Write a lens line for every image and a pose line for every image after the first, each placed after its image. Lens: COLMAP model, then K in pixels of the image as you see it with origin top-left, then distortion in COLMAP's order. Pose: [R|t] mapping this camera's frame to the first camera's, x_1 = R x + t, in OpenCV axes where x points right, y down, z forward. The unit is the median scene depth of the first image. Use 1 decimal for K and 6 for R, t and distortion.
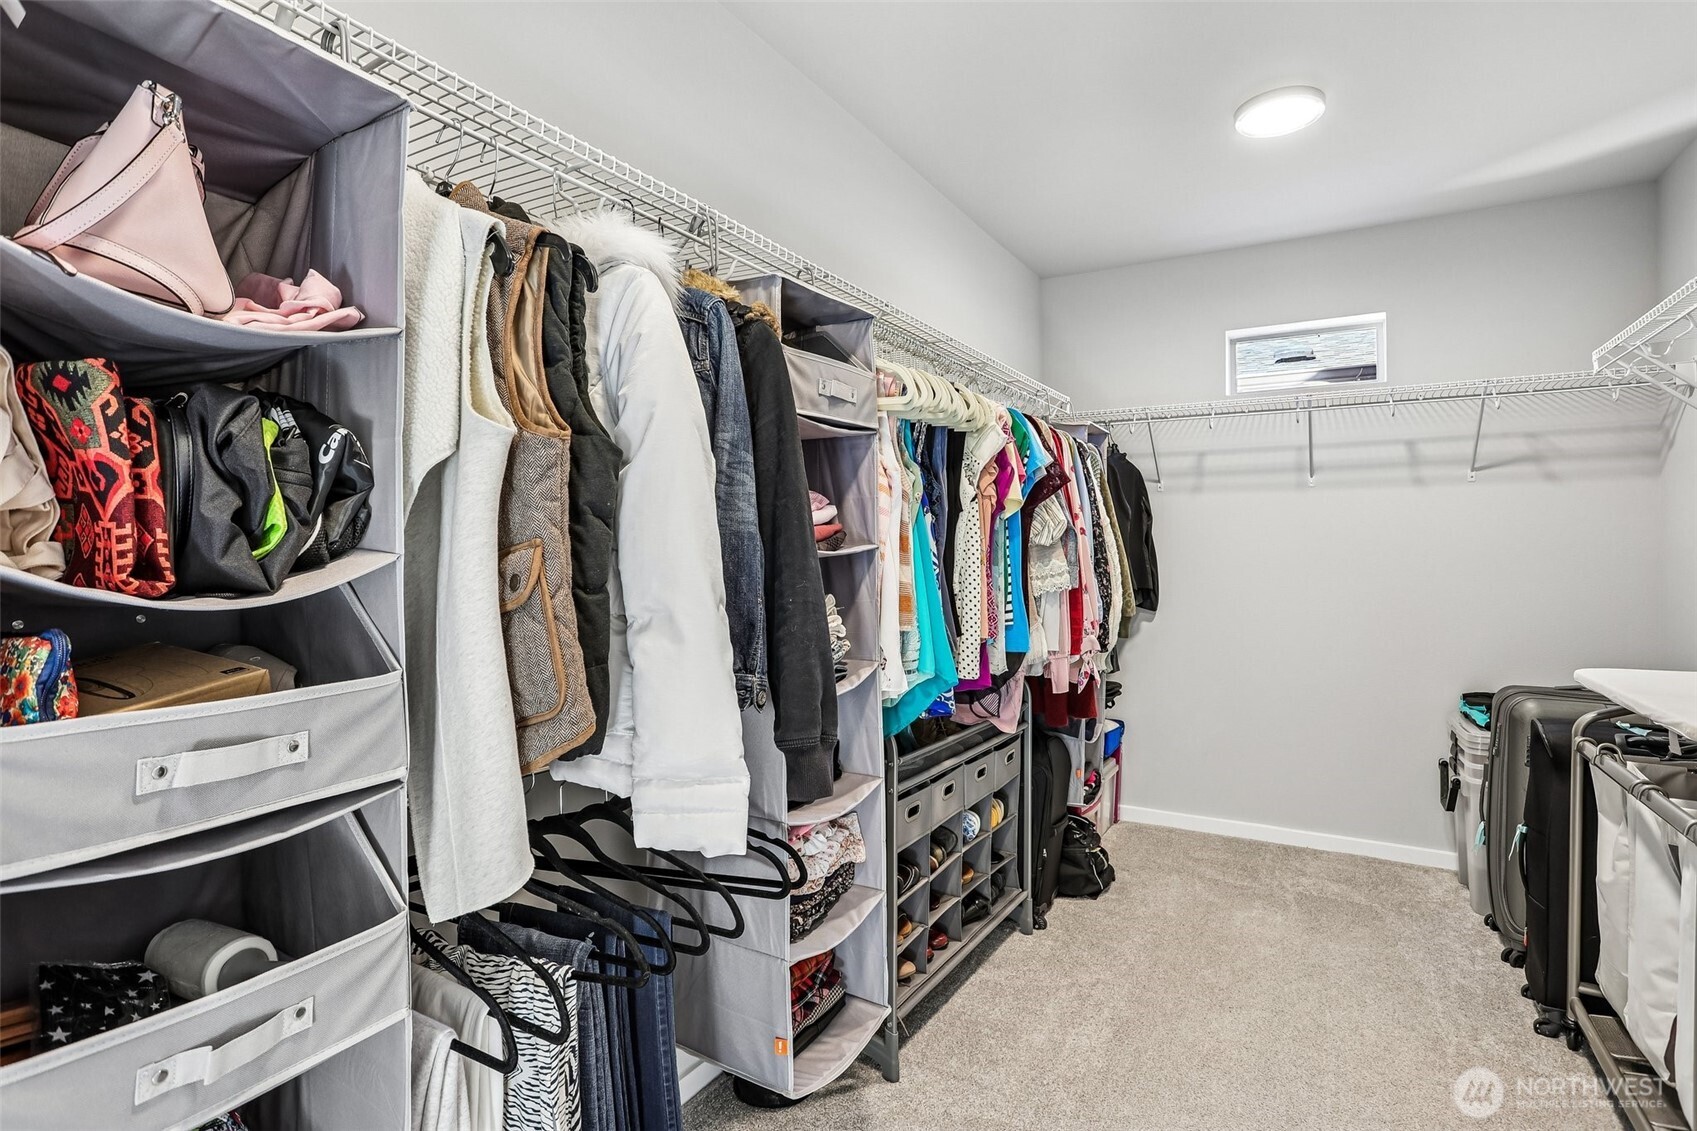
lens RADIAL K [[846.6, 0, 840.4], [0, 846.6, 561.8], [0, 0, 1]] dist [-0.020576, 0.006649]
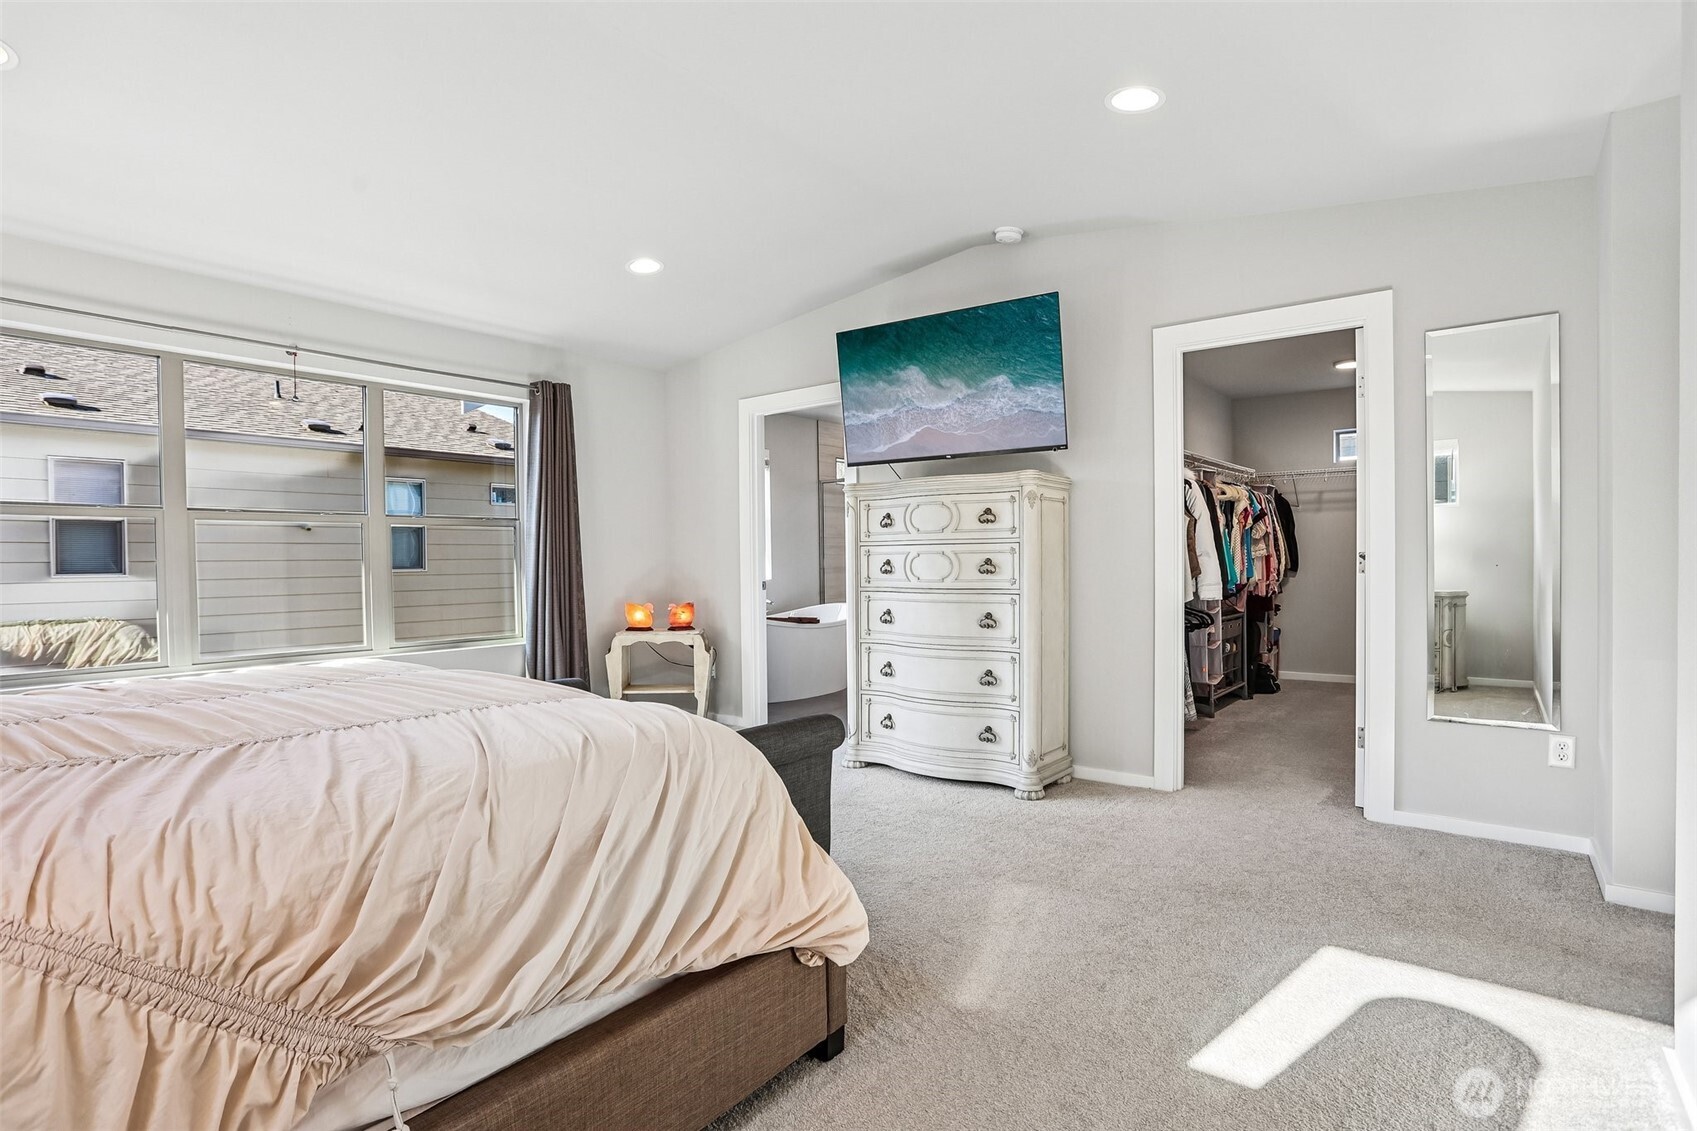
lens RADIAL K [[846.6, 0, 852.2], [0, 846.6, 562.6], [0, 0, 1]] dist [-0.020576, 0.006649]
pose [[0.993250, -0.012841, -0.115280, -0.678974], [0.012485, 0.999915, -0.003805, 0.047023], [0.115319, 0.002340, 0.993326, -1.687761]]
